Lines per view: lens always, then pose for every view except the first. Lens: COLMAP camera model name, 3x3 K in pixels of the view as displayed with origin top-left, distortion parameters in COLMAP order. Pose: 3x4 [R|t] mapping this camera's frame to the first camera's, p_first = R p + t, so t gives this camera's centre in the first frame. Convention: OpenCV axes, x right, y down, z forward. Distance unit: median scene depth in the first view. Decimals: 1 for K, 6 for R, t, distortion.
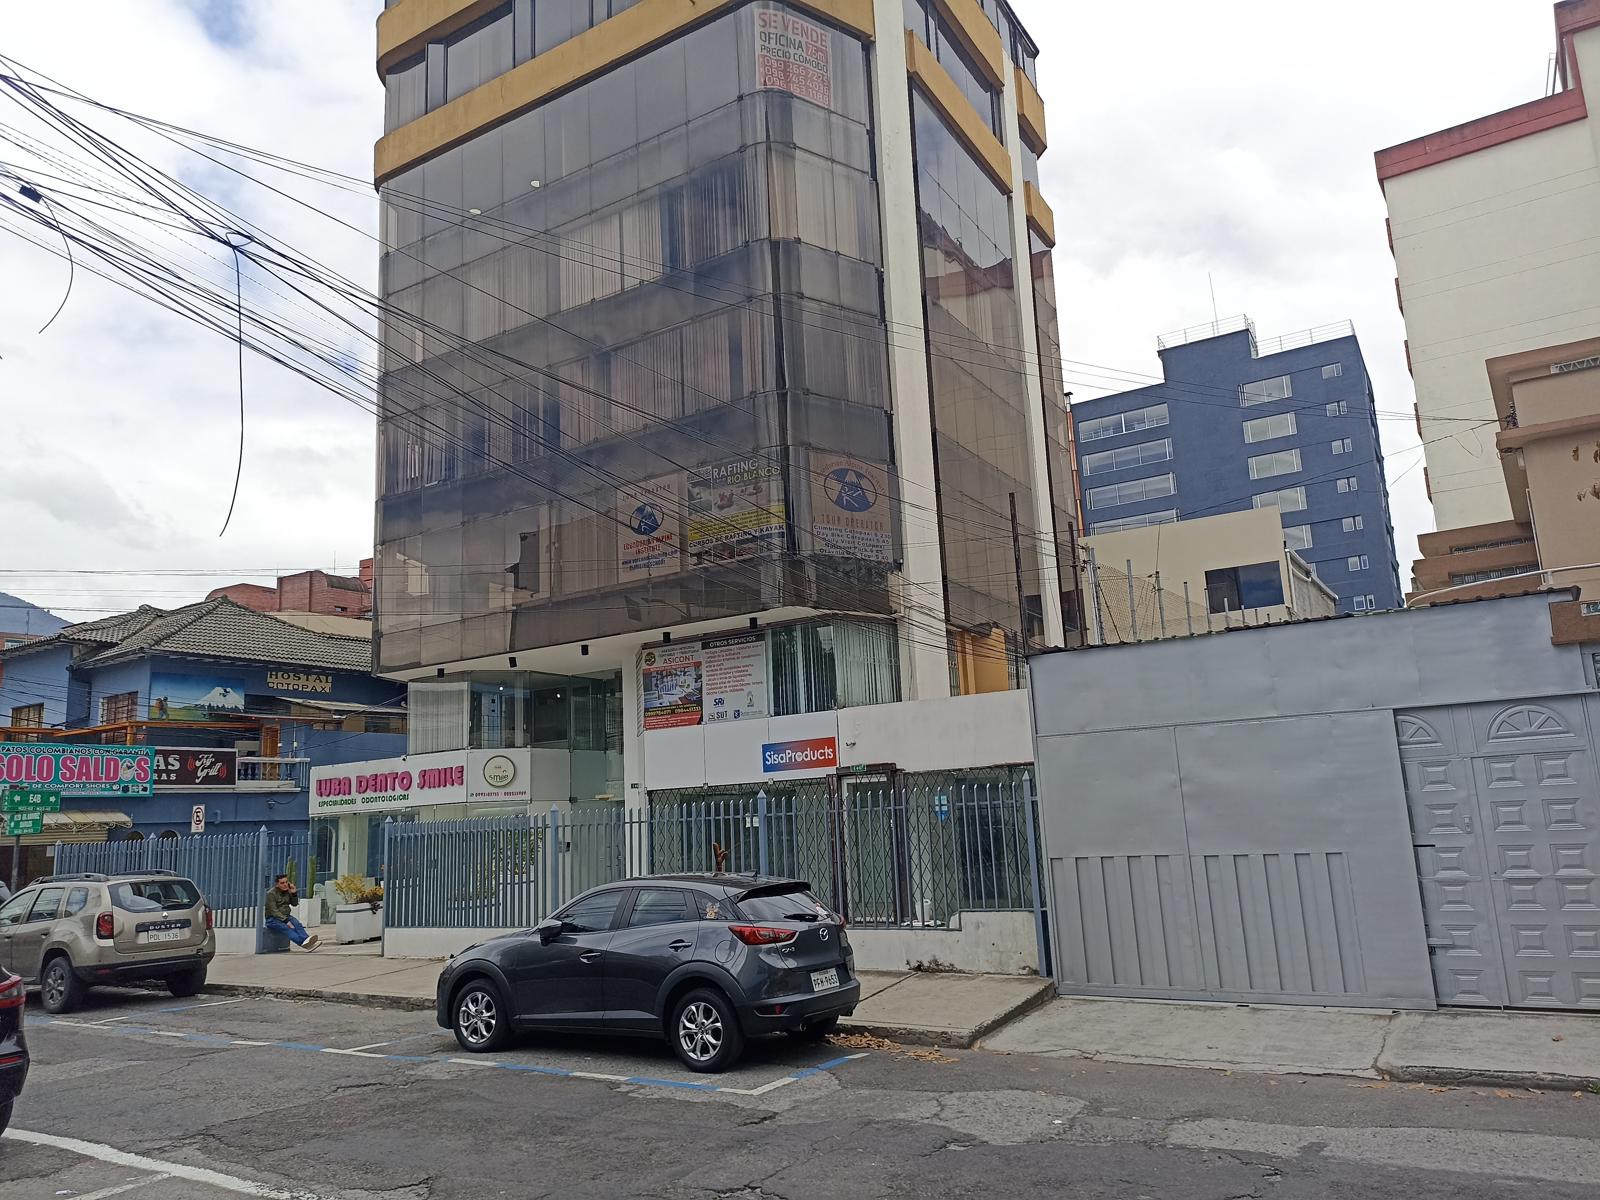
lens RADIAL K [[1170.3, 0, 807.7], [0, 1170.3, 598.4], [0, 0, 1]] dist [0.047602, 0.001425]
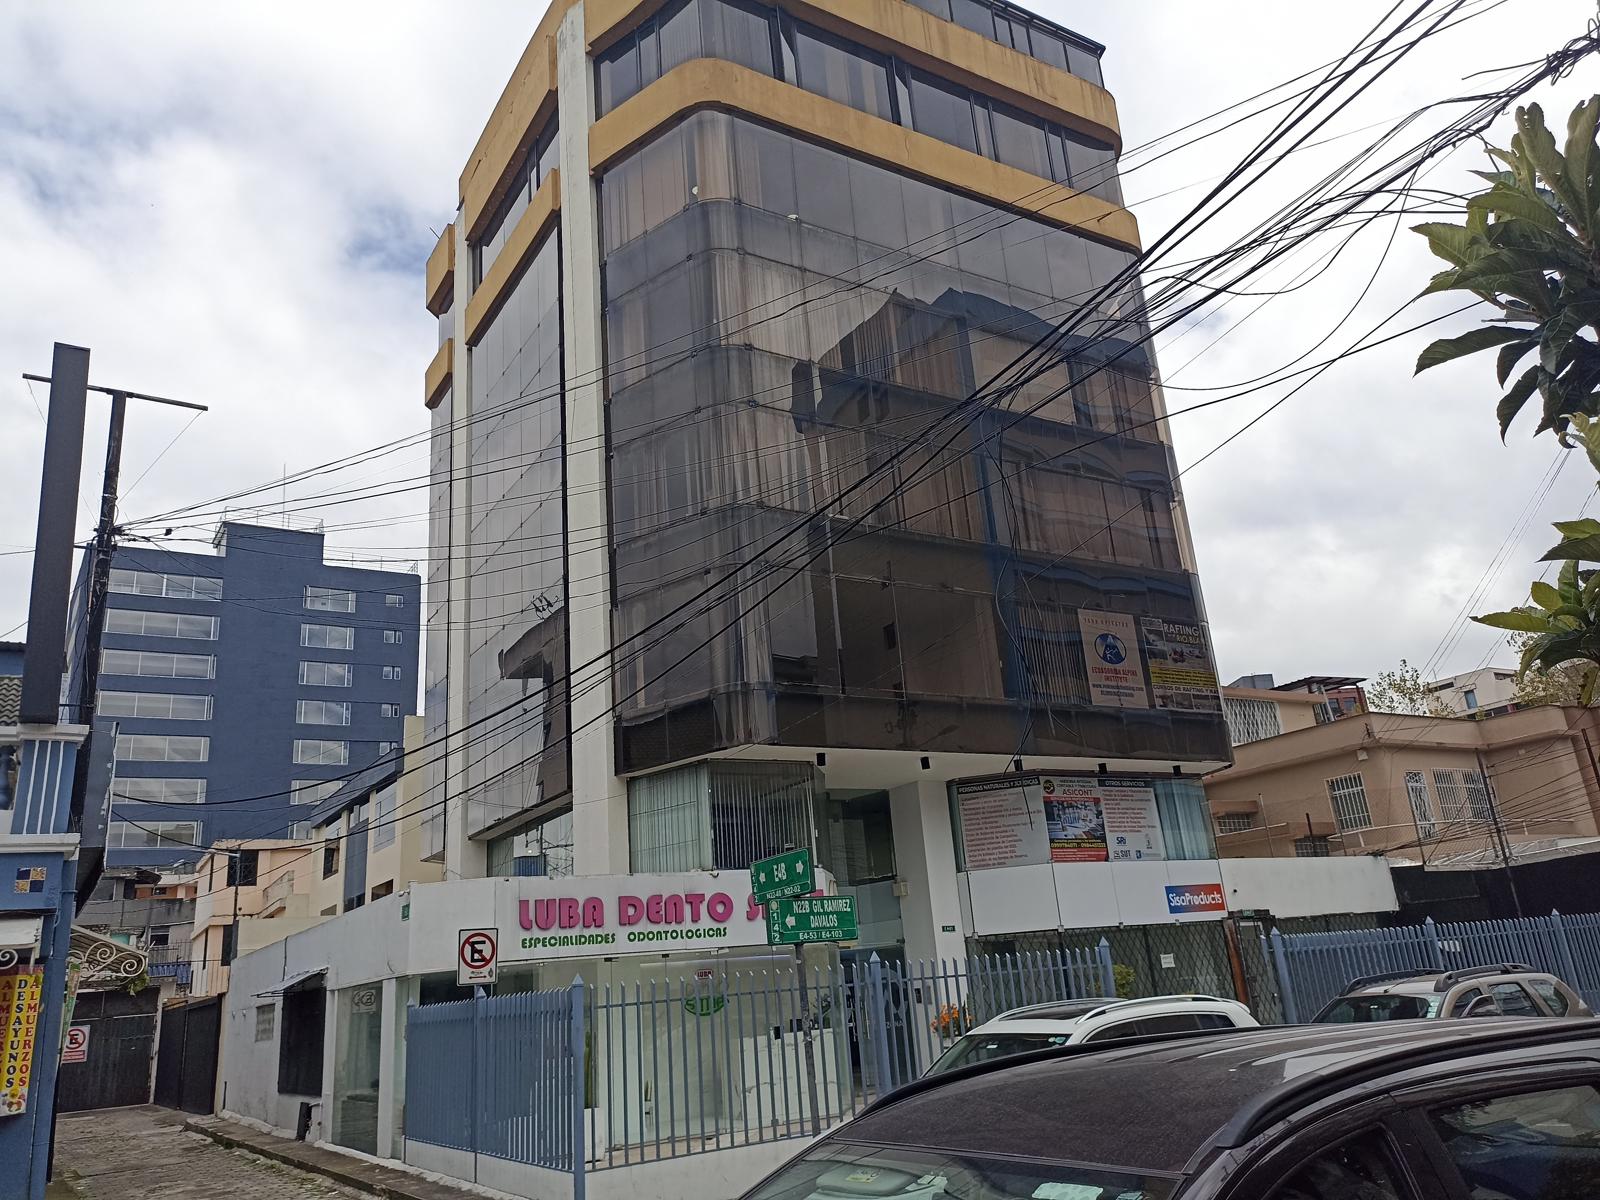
lens RADIAL K [[1170.3, 0, 809.9], [0, 1170.3, 592.2], [0, 0, 1]] dist [0.047602, 0.001425]
pose [[0.444989, 0.295485, 0.845384, -1.106846], [-0.110749, 0.954909, -0.275471, 0.190747], [-0.888662, 0.028957, 0.457648, 0.753447]]
